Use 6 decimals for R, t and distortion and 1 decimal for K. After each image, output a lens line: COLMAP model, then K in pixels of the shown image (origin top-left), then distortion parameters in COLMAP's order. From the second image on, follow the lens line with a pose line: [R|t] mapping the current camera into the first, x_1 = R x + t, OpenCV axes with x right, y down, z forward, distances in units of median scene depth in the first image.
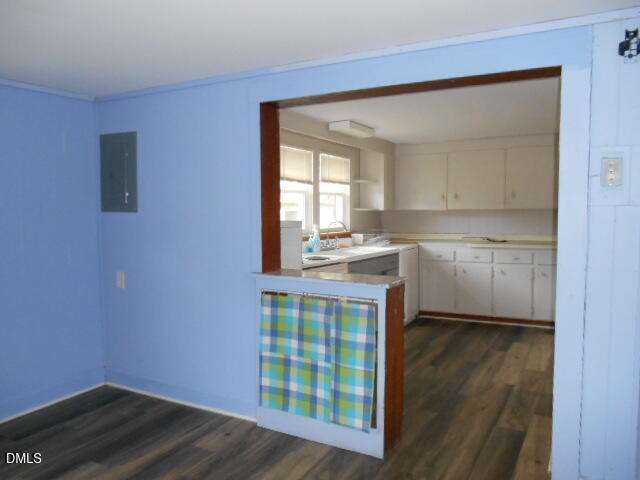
lens RADIAL K [[511.4, 0, 302.2], [0, 511.4, 242.1], [0, 0, 1]] dist [-0.066171, 0.043971]
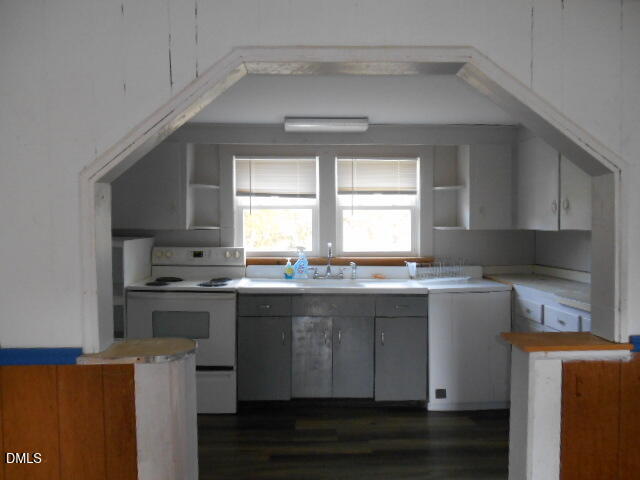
lens RADIAL K [[511.4, 0, 302.2], [0, 511.4, 242.1], [0, 0, 1]] dist [-0.066171, 0.043971]
pose [[0.531133, 0.035576, -0.846541, 0.654716], [-0.051763, 0.998614, 0.009490, -0.044865], [0.845706, 0.038779, 0.532238, 0.507712]]
